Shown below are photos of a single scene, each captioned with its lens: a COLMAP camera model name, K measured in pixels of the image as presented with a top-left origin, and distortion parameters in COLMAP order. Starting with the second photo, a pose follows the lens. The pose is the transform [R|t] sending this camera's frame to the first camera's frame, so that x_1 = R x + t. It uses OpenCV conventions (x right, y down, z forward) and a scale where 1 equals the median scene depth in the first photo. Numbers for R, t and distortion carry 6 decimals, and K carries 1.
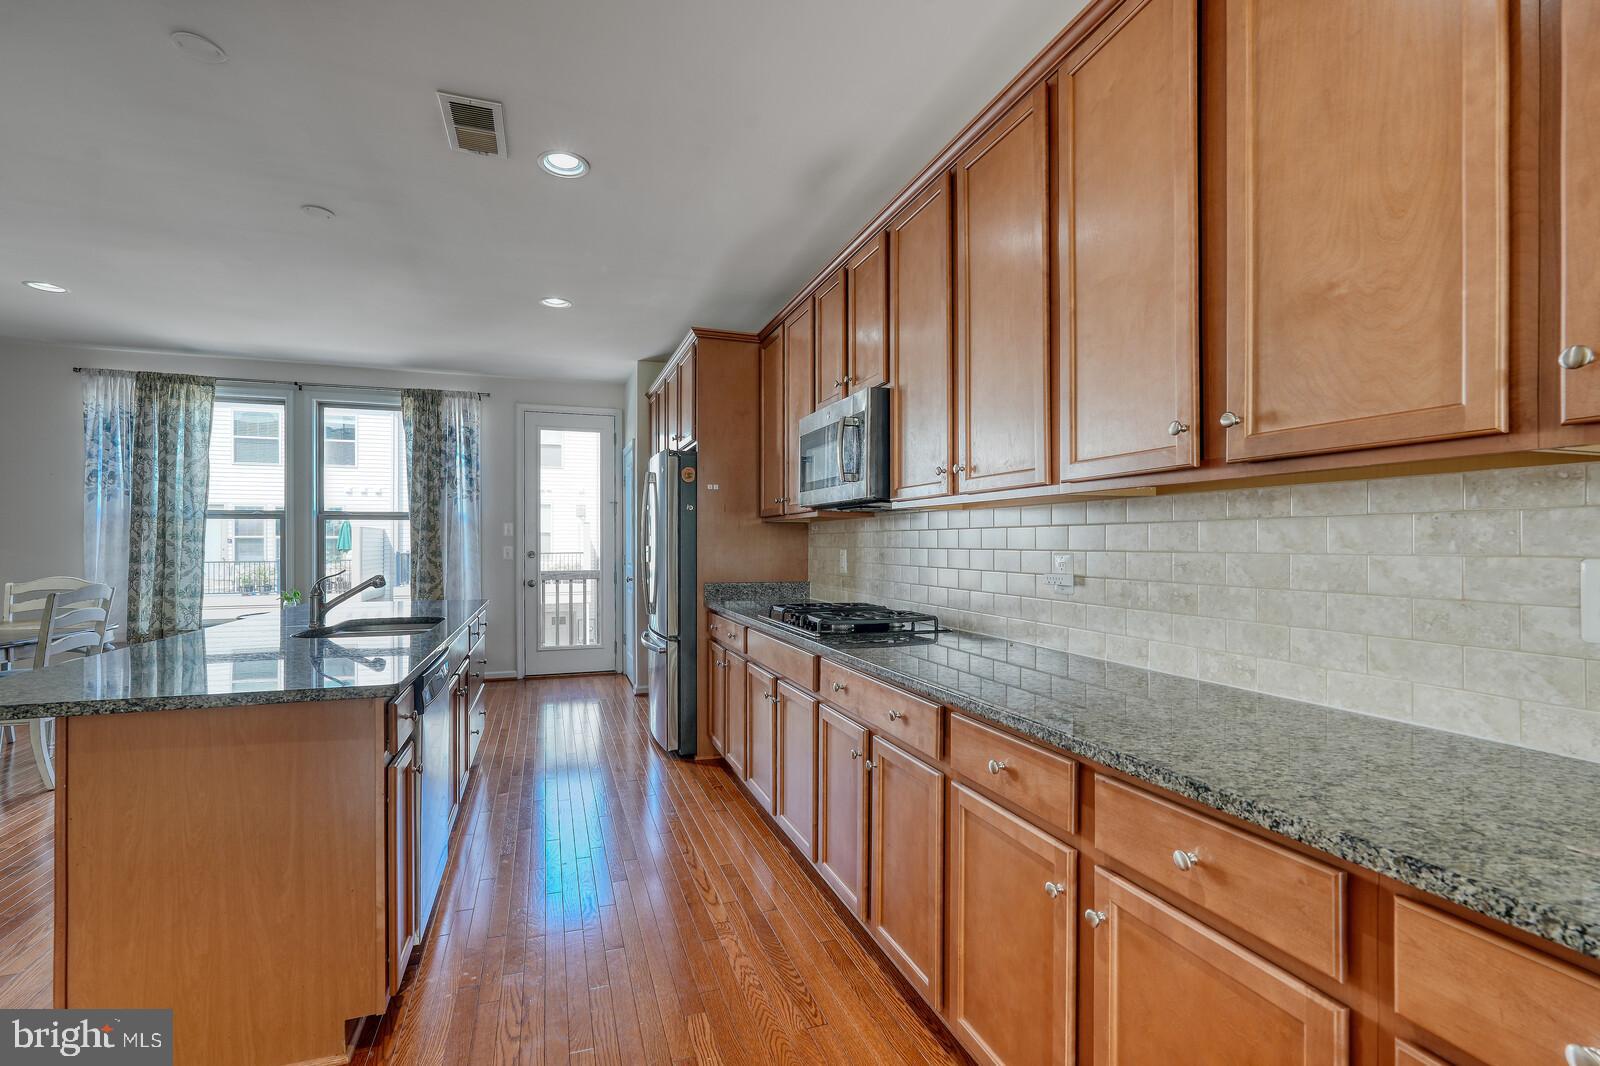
lens RADIAL K [[710.4, 0, 800.0], [0, 710.4, 533.0], [0, 0, 1]] dist [-0.002617, 0.000061]
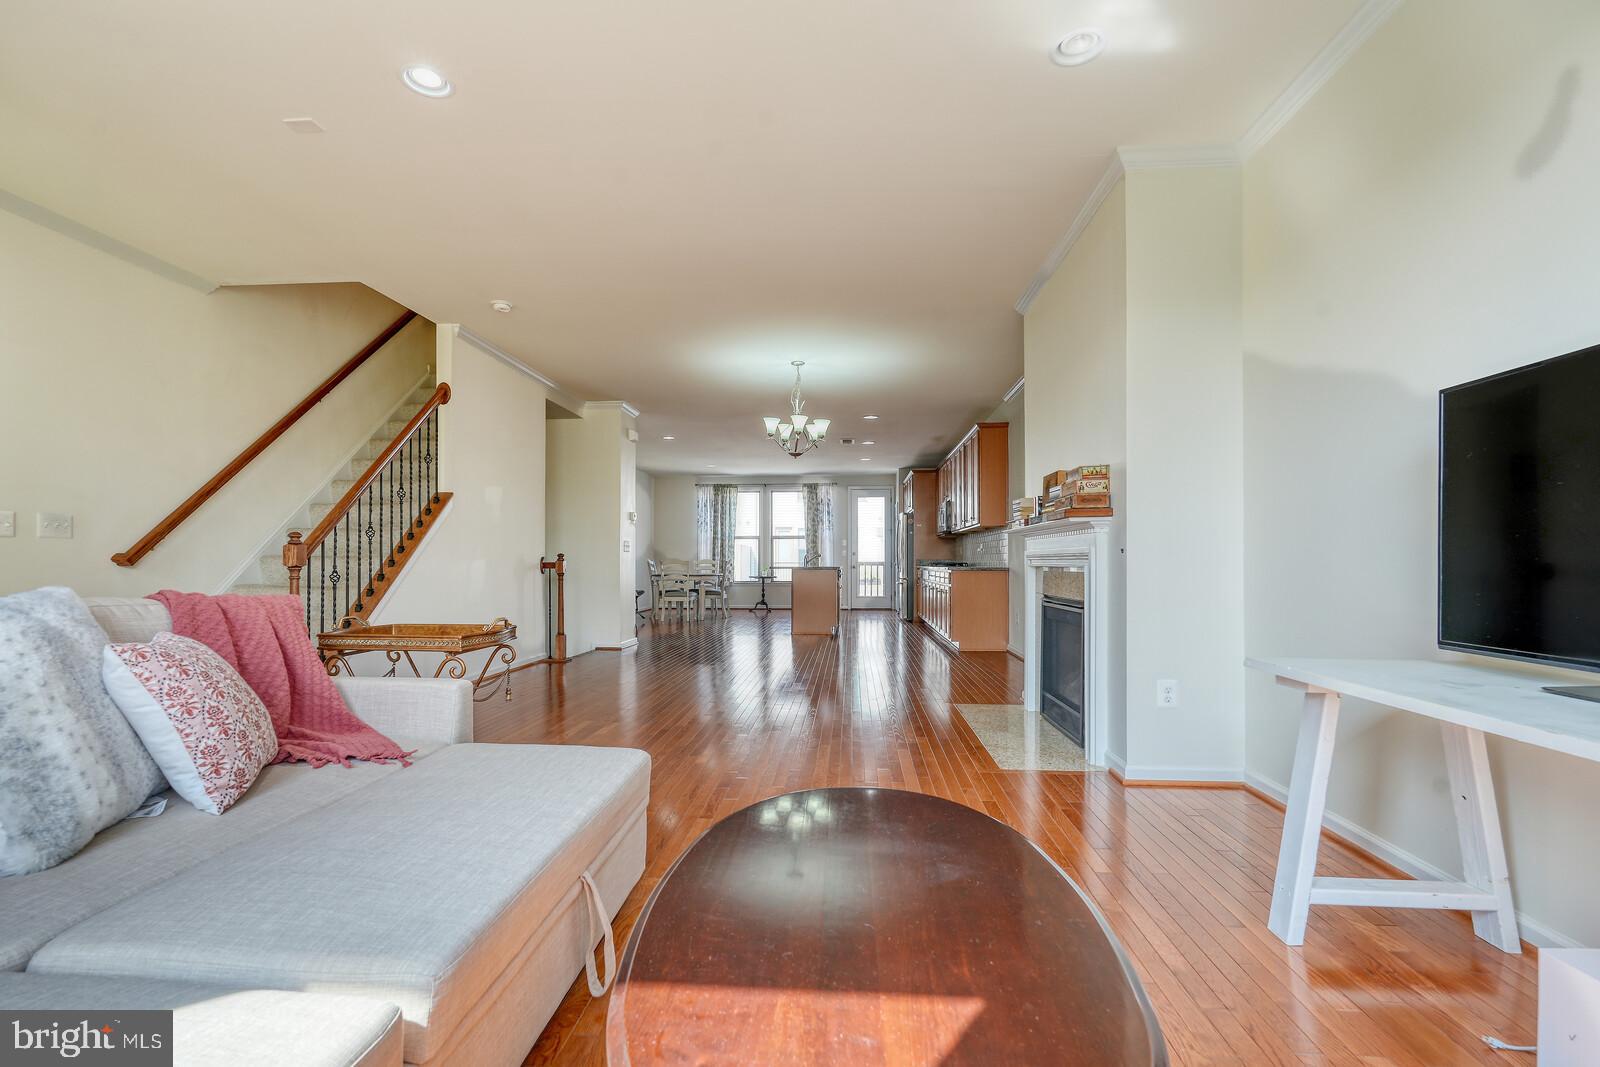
lens RADIAL K [[716.4, 0, 792.3], [0, 716.4, 559.8], [0, 0, 1]] dist [-0.000955, 0.000000]
pose [[0.912233, 0.000597, -0.409670, 0.423401], [0.003594, 0.999949, 0.009461, 0.030906], [0.409655, -0.010103, 0.912185, -1.309246]]
